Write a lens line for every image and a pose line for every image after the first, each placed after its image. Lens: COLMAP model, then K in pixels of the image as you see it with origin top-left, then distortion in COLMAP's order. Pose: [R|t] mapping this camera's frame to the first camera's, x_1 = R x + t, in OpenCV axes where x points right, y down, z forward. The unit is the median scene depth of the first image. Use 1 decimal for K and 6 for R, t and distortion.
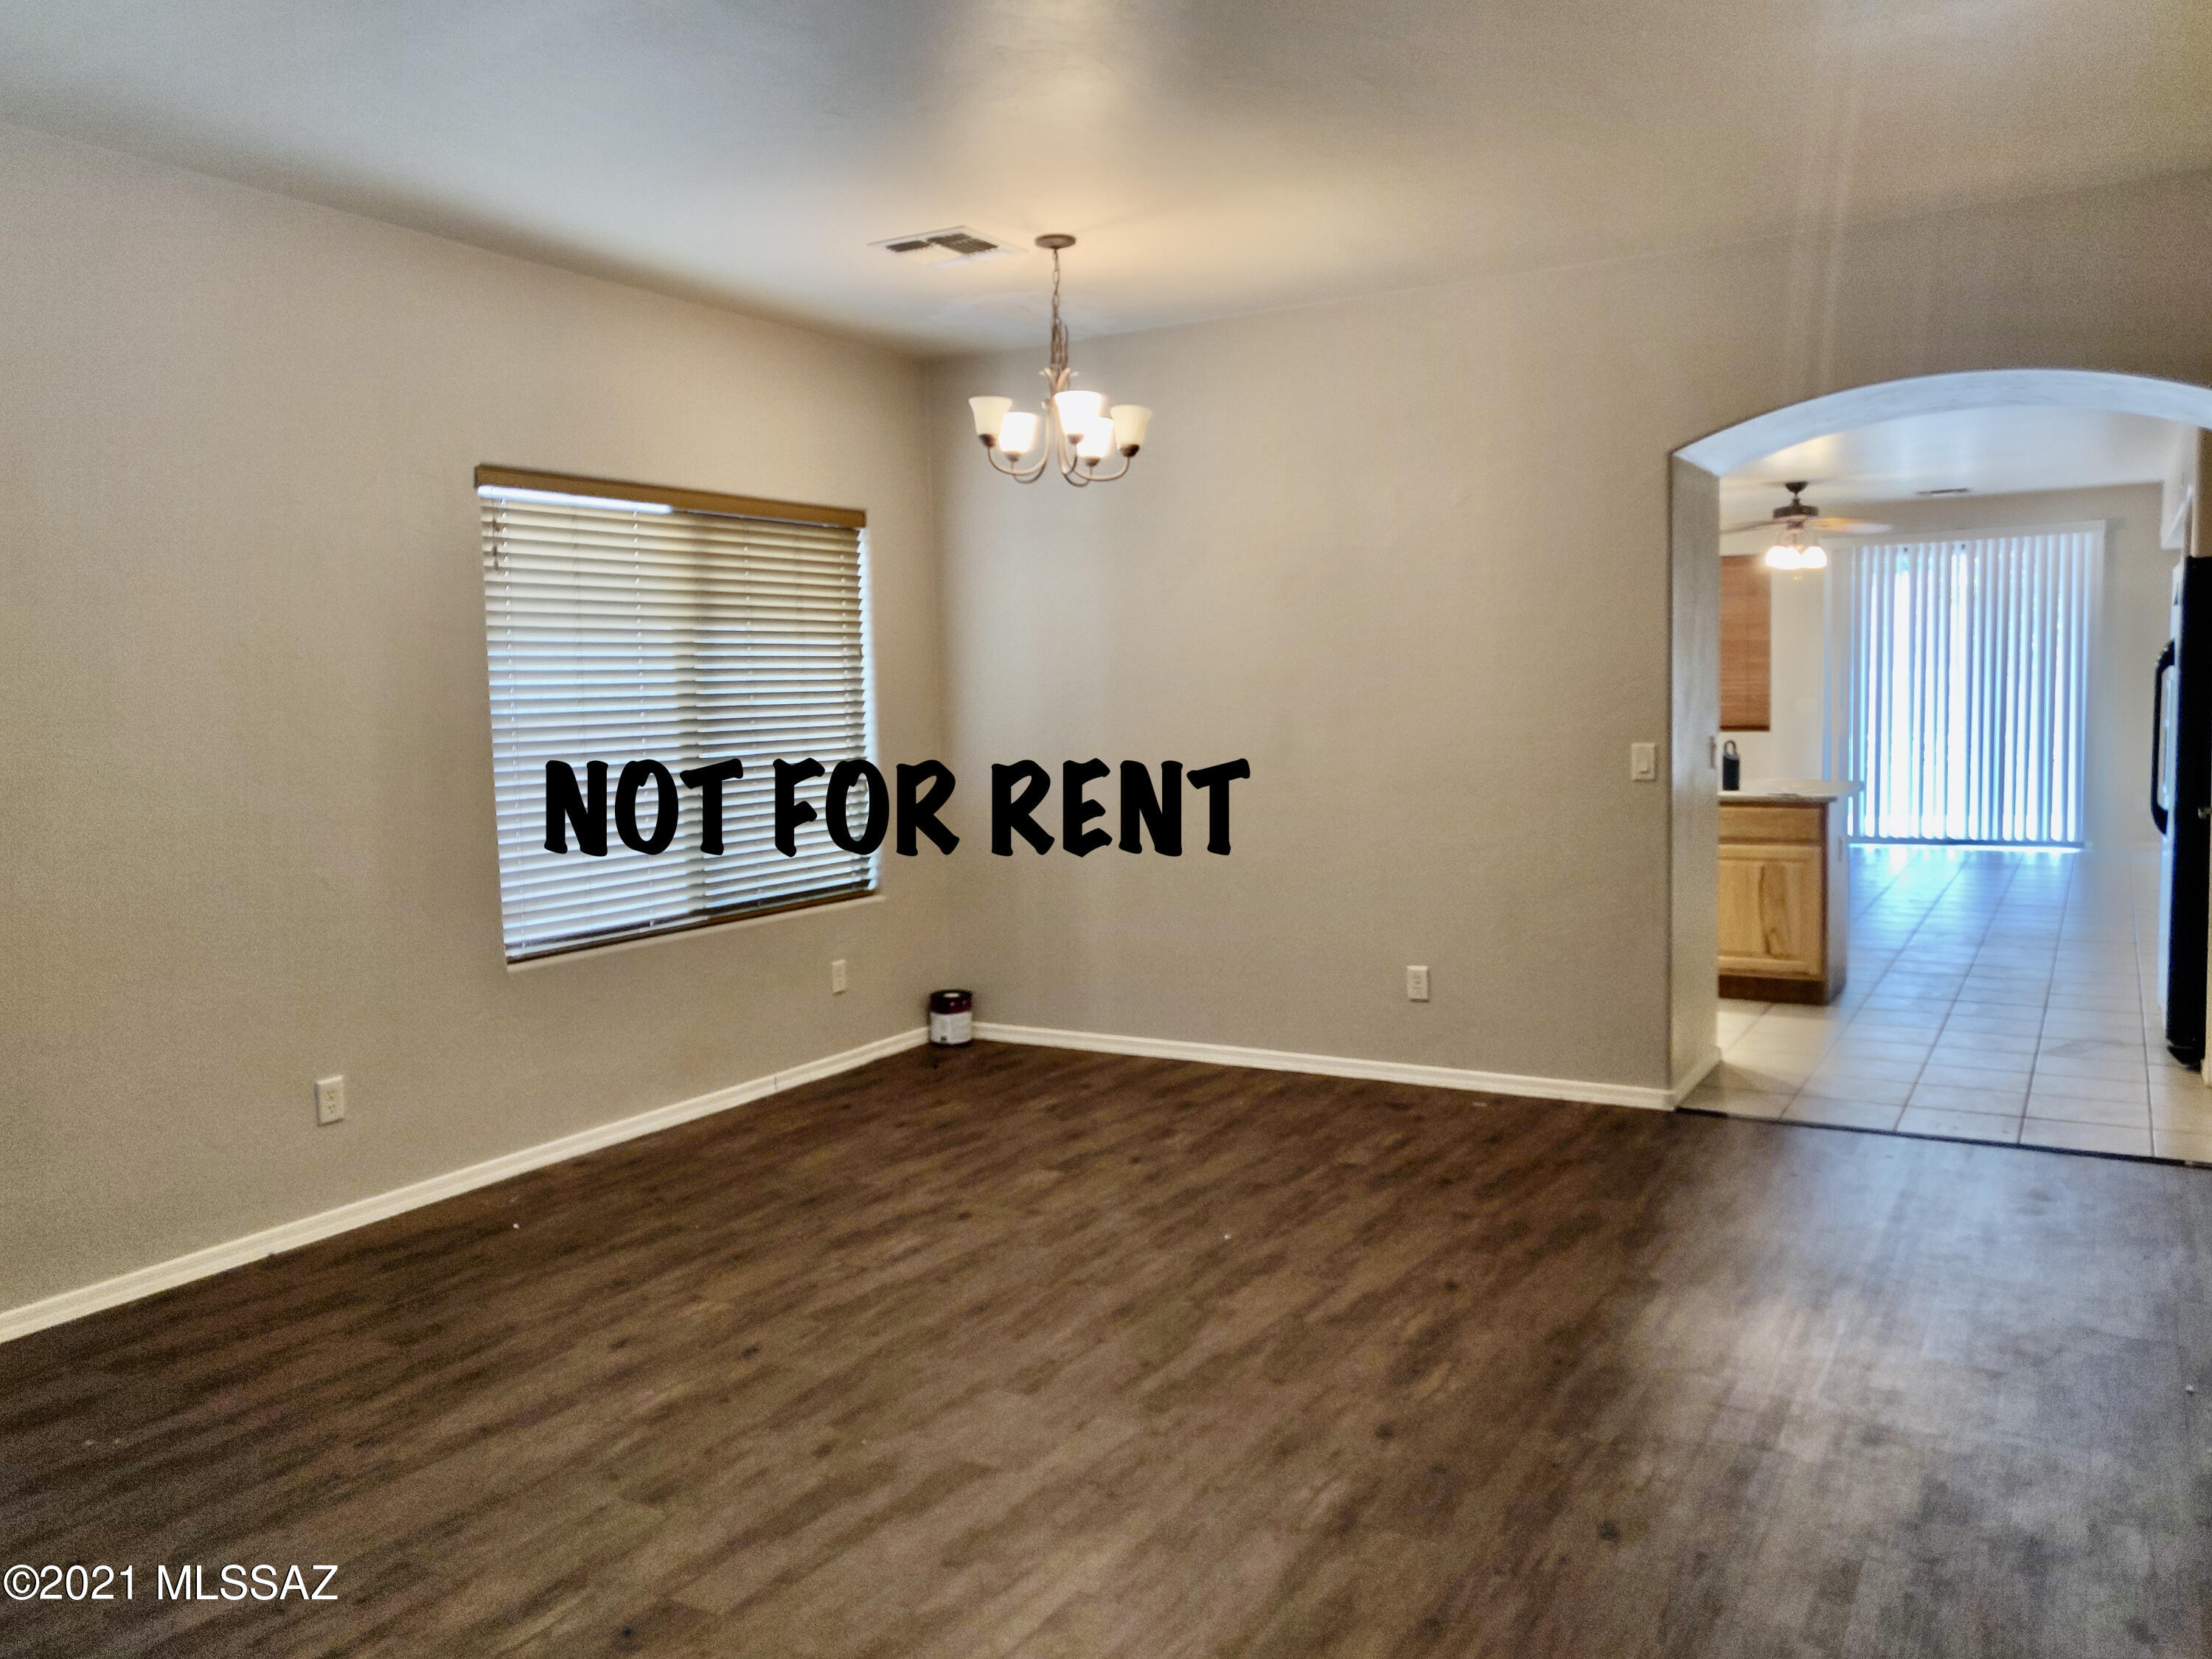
lens RADIAL K [[1683.0, 0, 1113.3], [0, 1683.0, 834.9], [0, 0, 1]] dist [-0.018887, 0.079608]
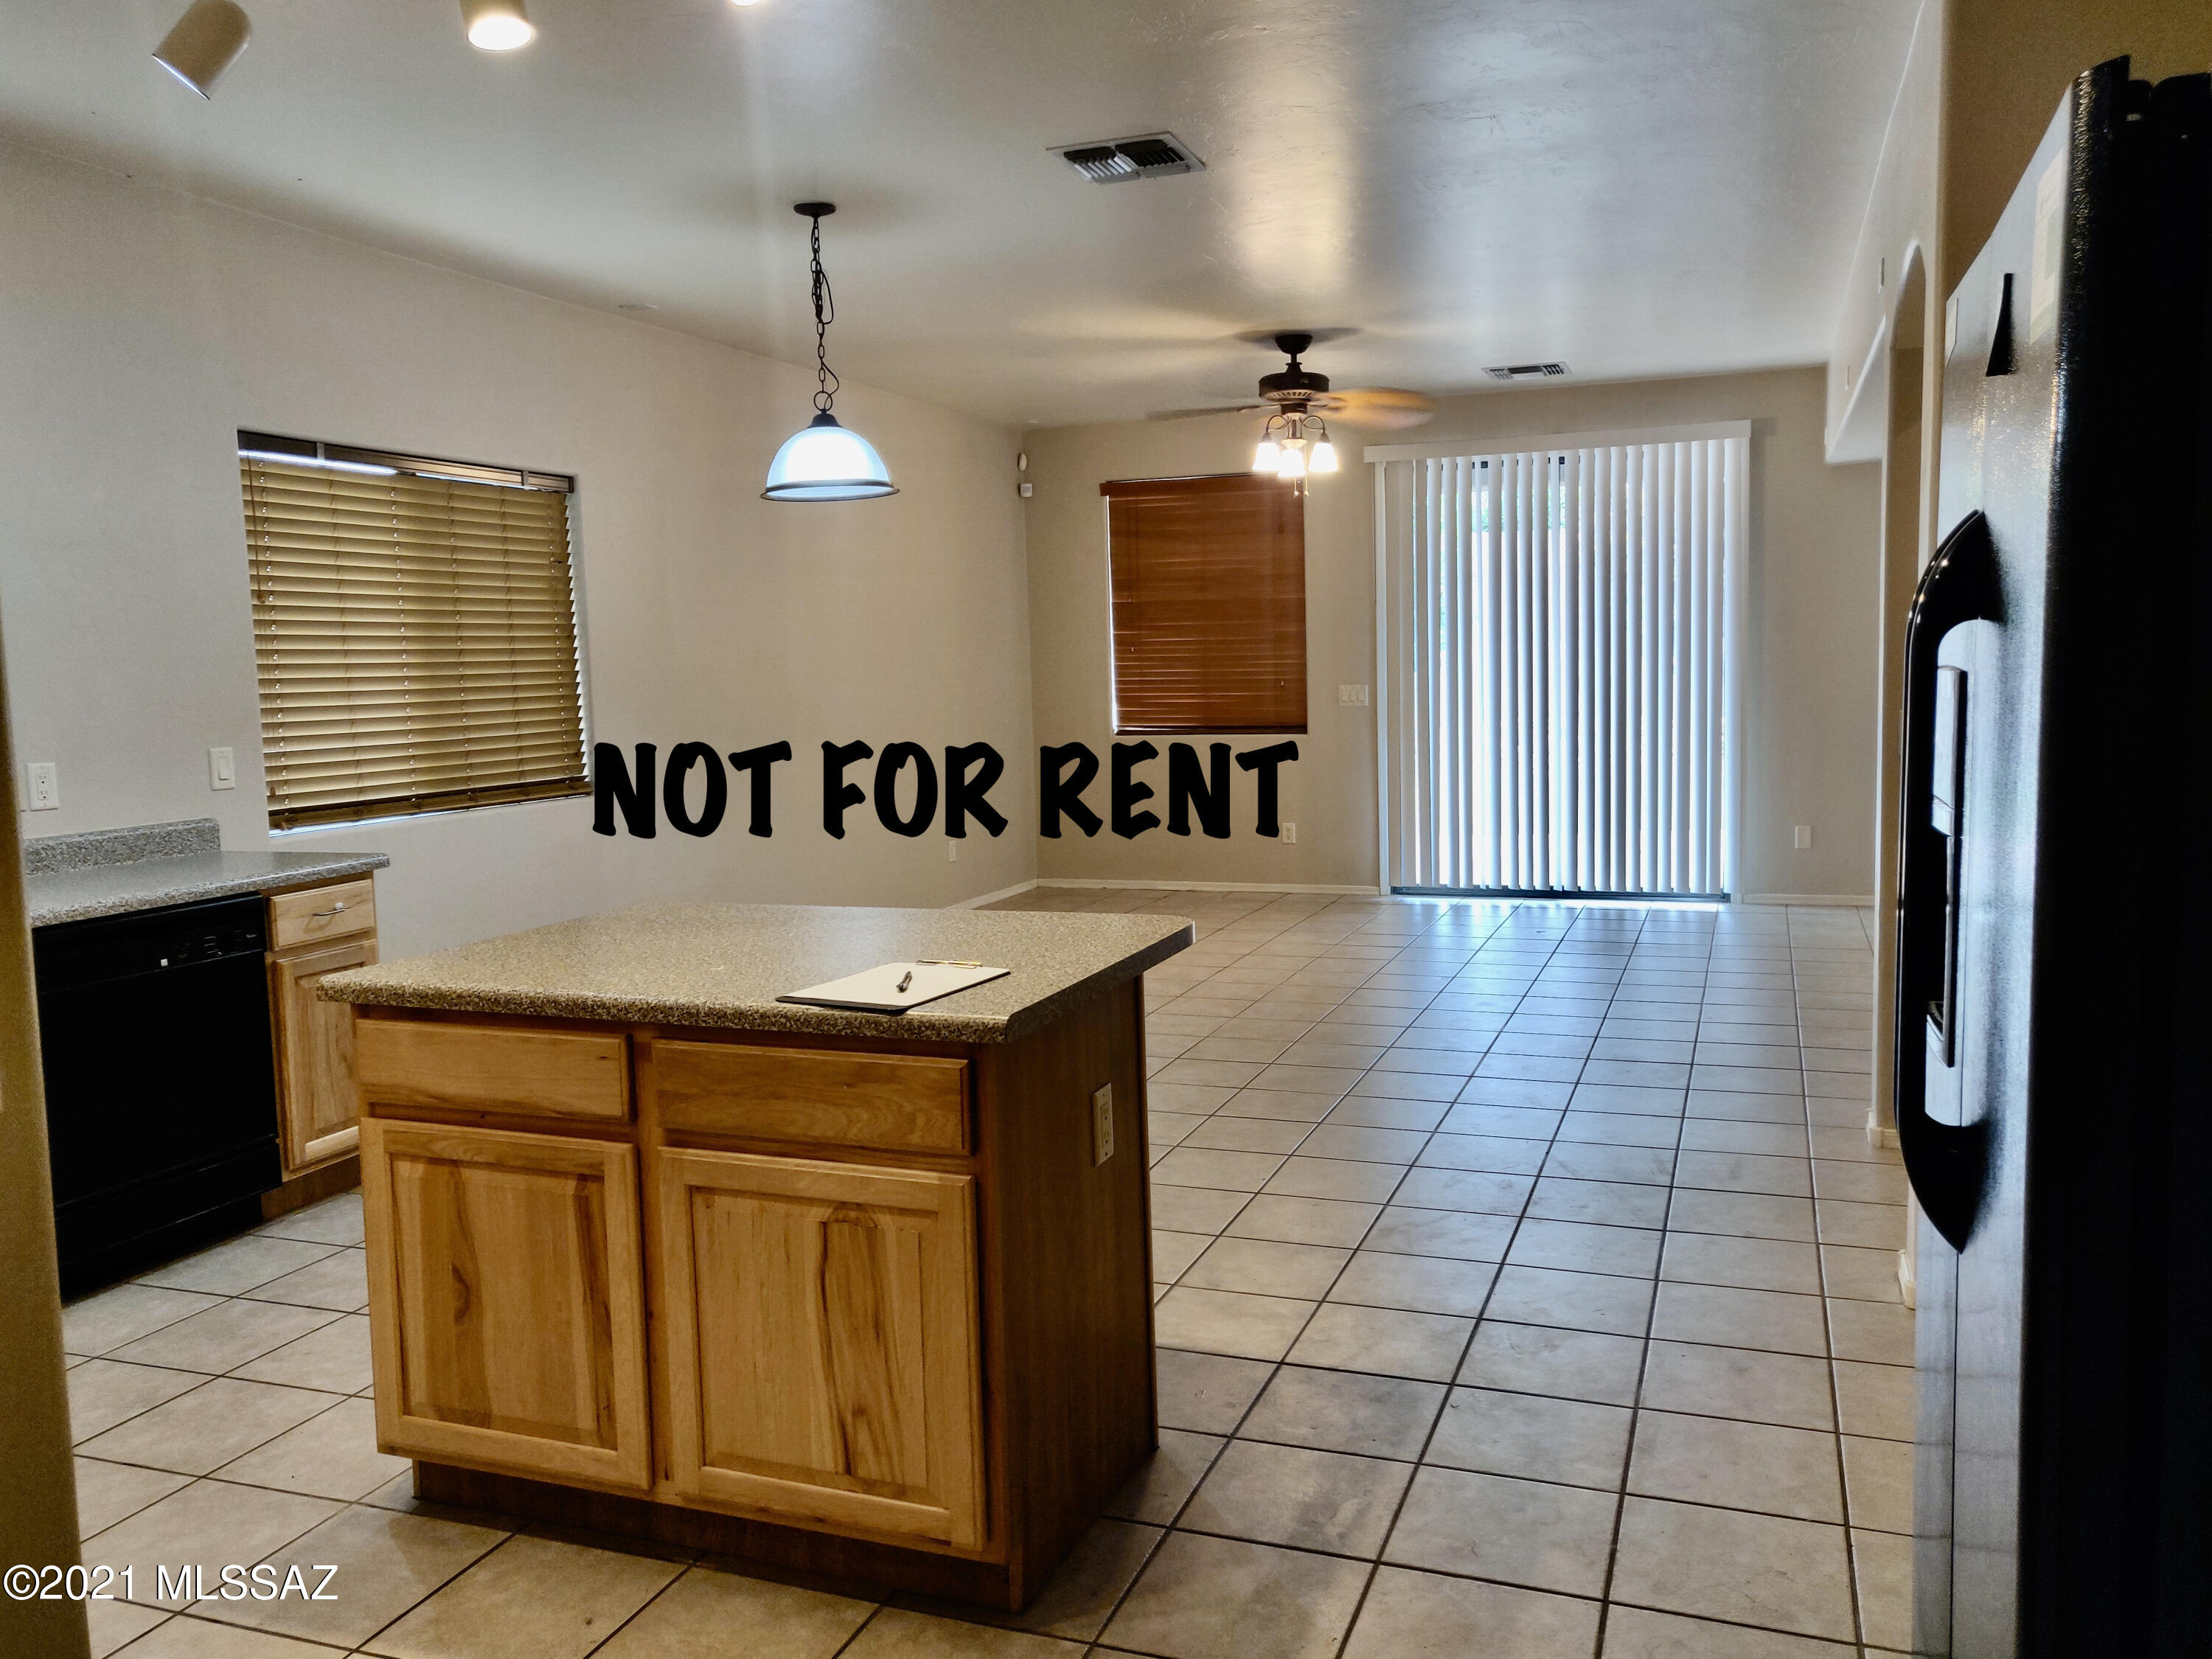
lens RADIAL K [[1712.2, 0, 1117.5], [0, 1712.2, 819.2], [0, 0, 1]] dist [-0.007941, 0.042493]
pose [[0.984647, -0.009109, 0.174317, 0.462513], [0.008351, 0.999952, 0.005083, -0.074273], [-0.174355, -0.003549, 0.984676, 0.789906]]
